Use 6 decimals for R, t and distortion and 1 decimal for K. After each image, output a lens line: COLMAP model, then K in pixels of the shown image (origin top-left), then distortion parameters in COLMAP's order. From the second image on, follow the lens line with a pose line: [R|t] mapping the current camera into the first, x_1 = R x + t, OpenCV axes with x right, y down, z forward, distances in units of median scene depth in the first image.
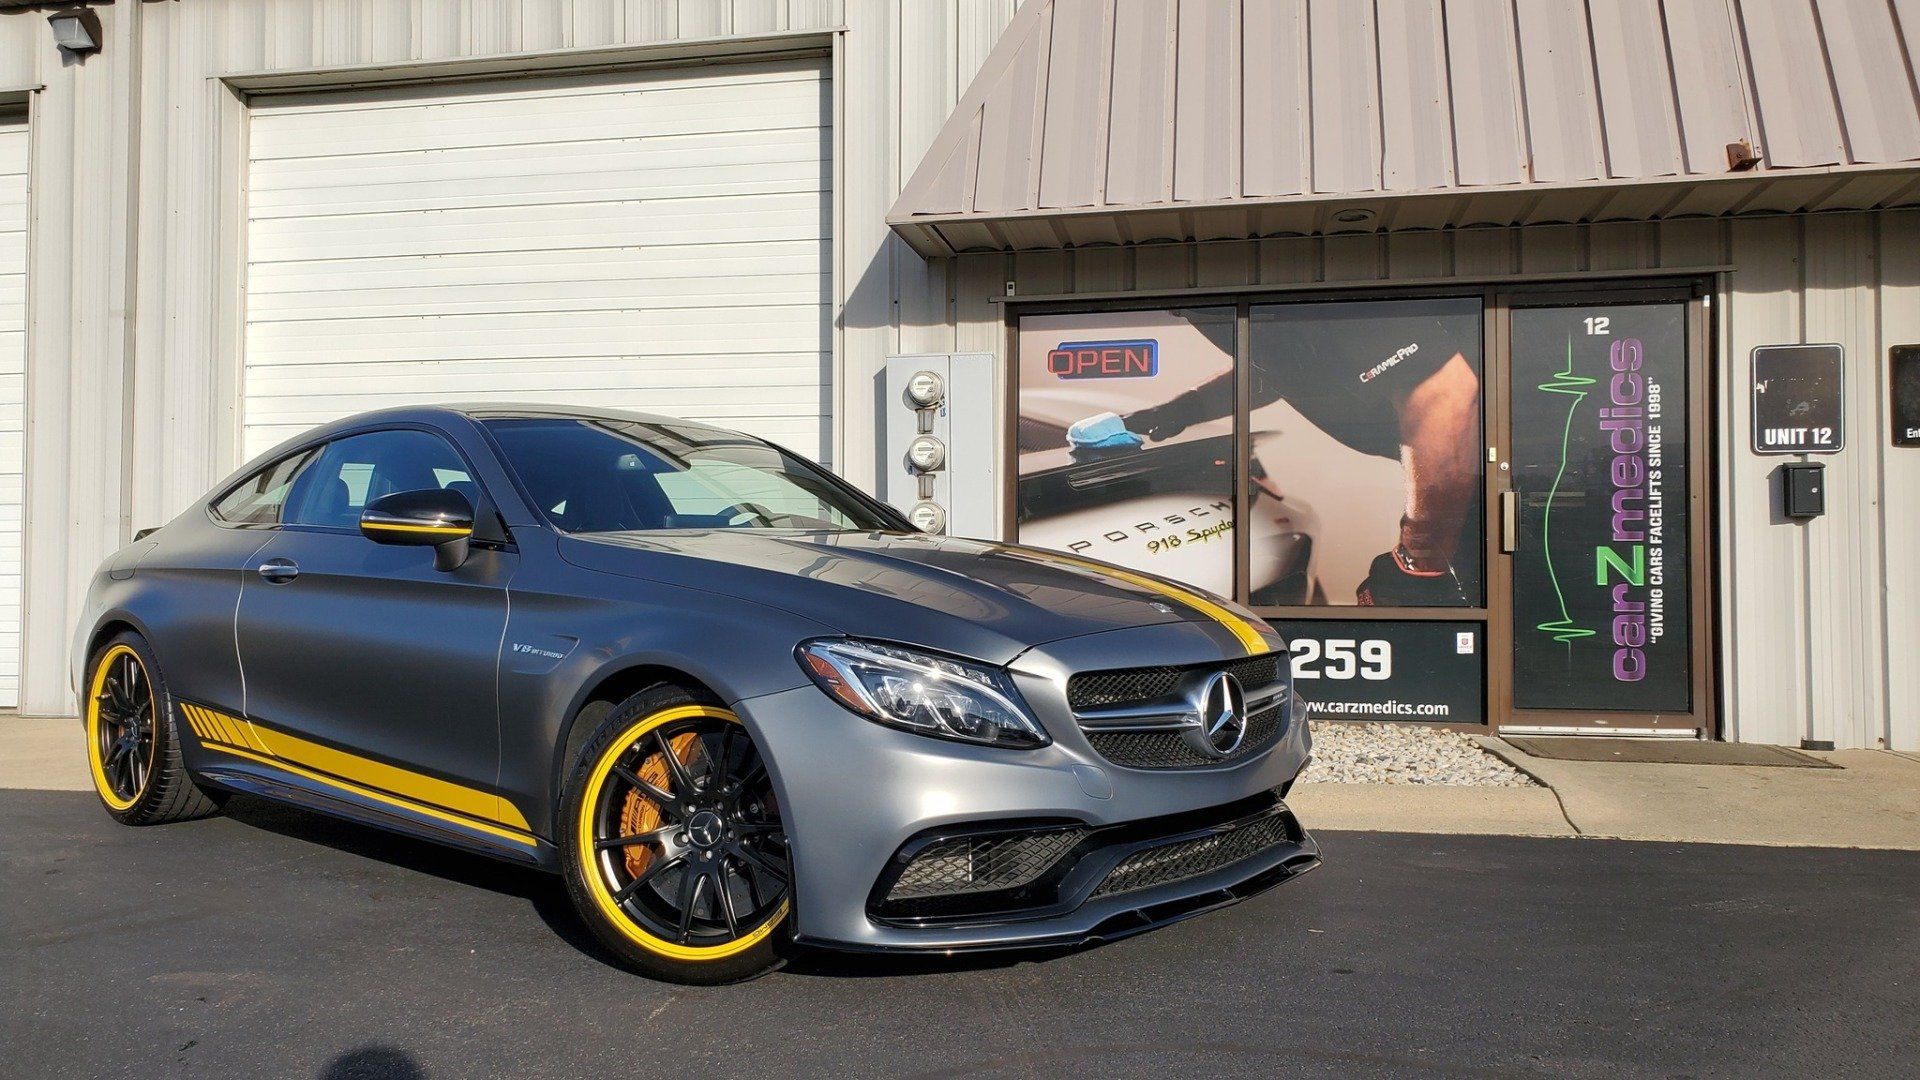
lens RADIAL K [[1418.0, 0, 900.2], [0, 1418.0, 566.3], [0, 0, 1]] dist [0.085700, -0.110236]
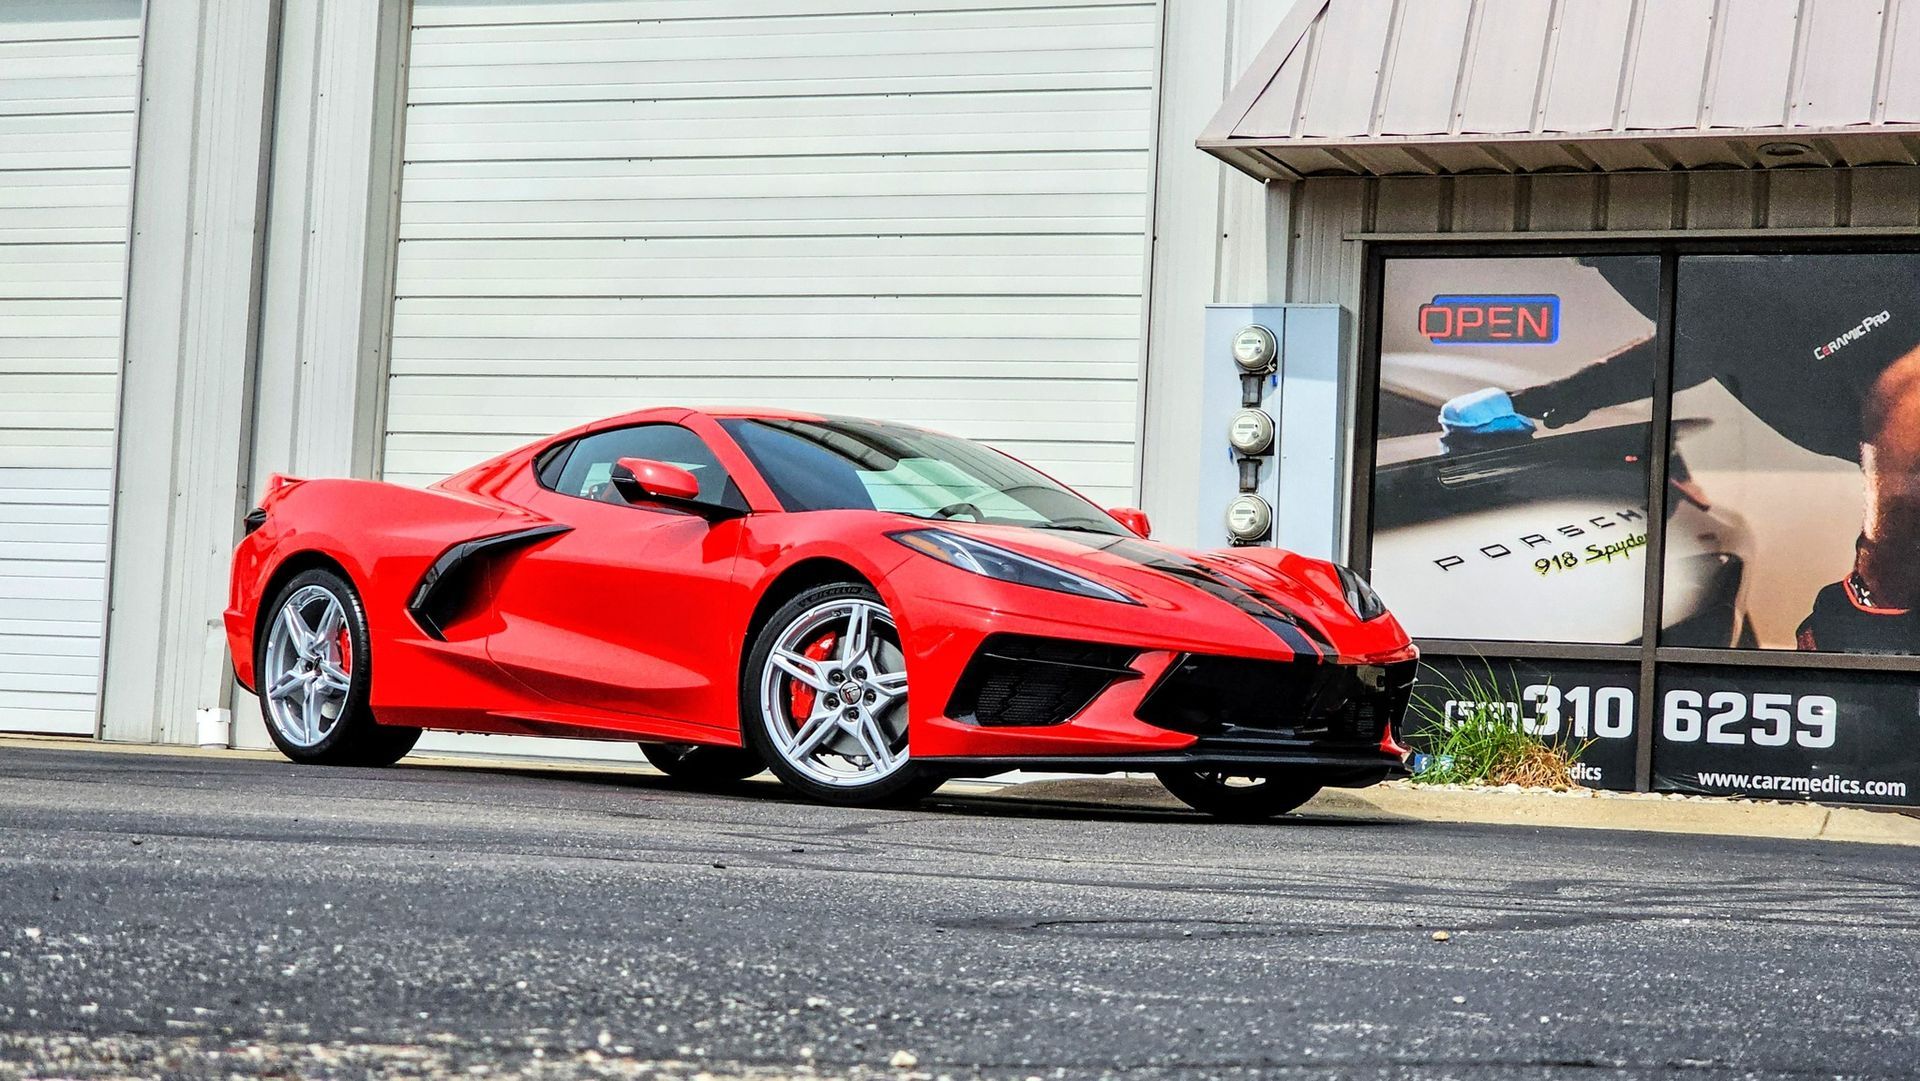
lens RADIAL K [[3405.7, 0, 961.3], [0, 3405.7, 627.0], [0, 0, 1]] dist [-0.173299, 2.281537]
pose [[0.982721, 0.042166, -0.180227, 0.208453], [-0.048184, 0.998413, -0.029142, 0.089734], [0.178712, 0.037322, 0.983193, -0.868761]]
